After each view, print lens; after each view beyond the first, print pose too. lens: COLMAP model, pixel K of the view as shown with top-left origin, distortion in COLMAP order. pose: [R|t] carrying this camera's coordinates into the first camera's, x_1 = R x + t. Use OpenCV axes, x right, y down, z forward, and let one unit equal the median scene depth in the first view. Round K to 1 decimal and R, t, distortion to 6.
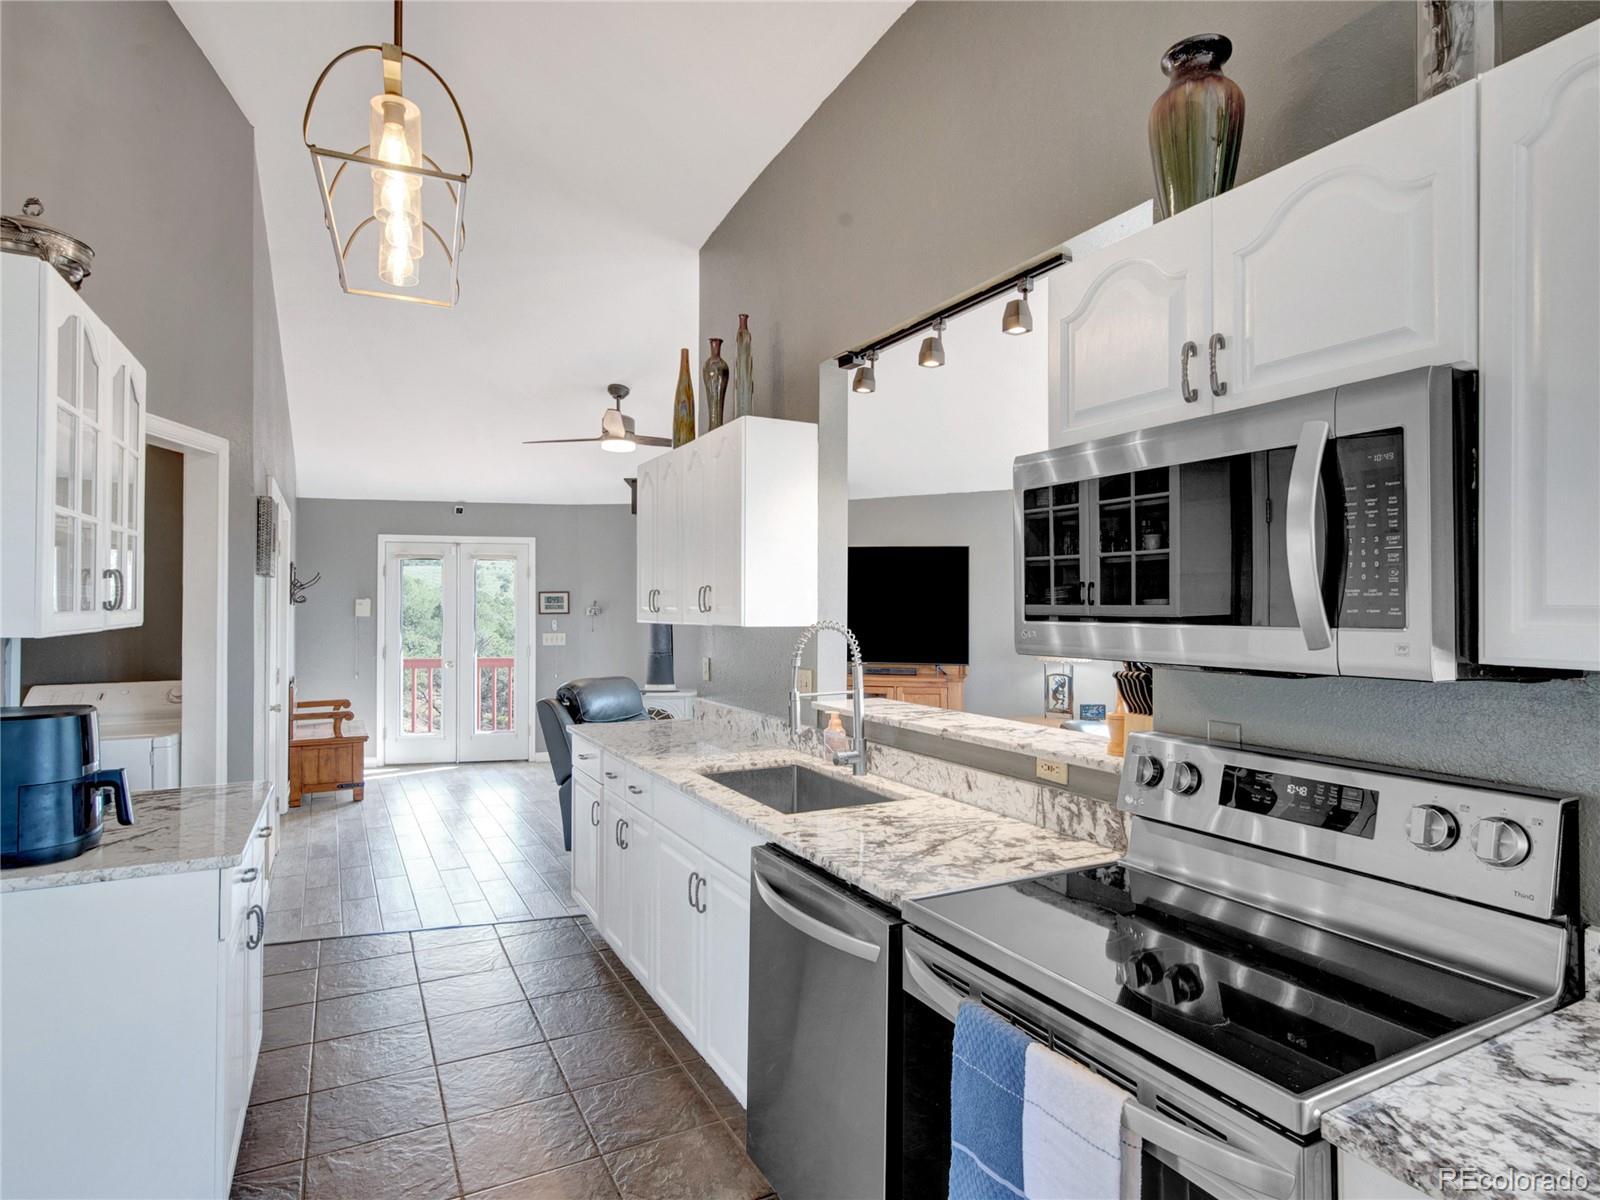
lens RADIAL K [[856.4, 0, 795.2], [0, 856.4, 594.8], [0, 0, 1]] dist [0.001540, 0.000125]
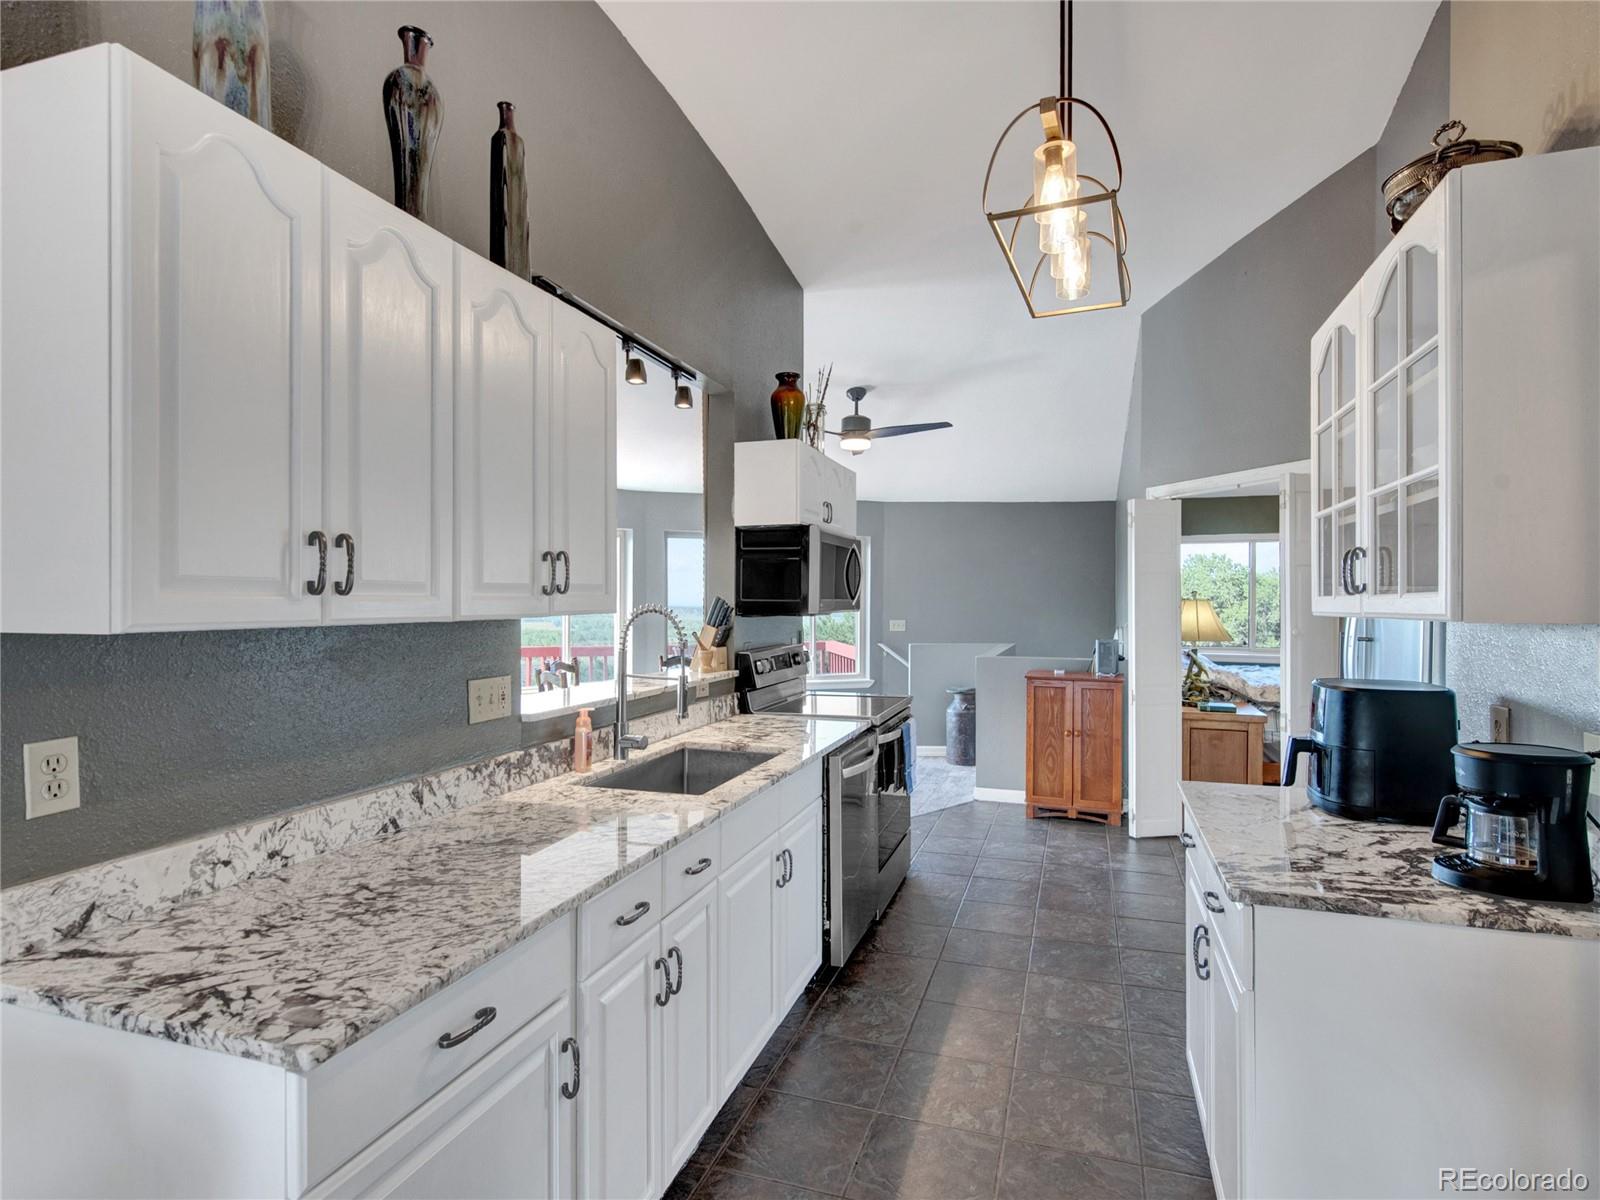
lens RADIAL K [[800.3, 0, 813.4], [0, 800.3, 597.1], [0, 0, 1]] dist [0.002874, -0.000046]
pose [[-0.687572, -0.005579, 0.726095, -0.909871], [-0.018901, 0.999769, -0.010216, 0.033312], [-0.725870, -0.020749, -0.687518, 1.788841]]
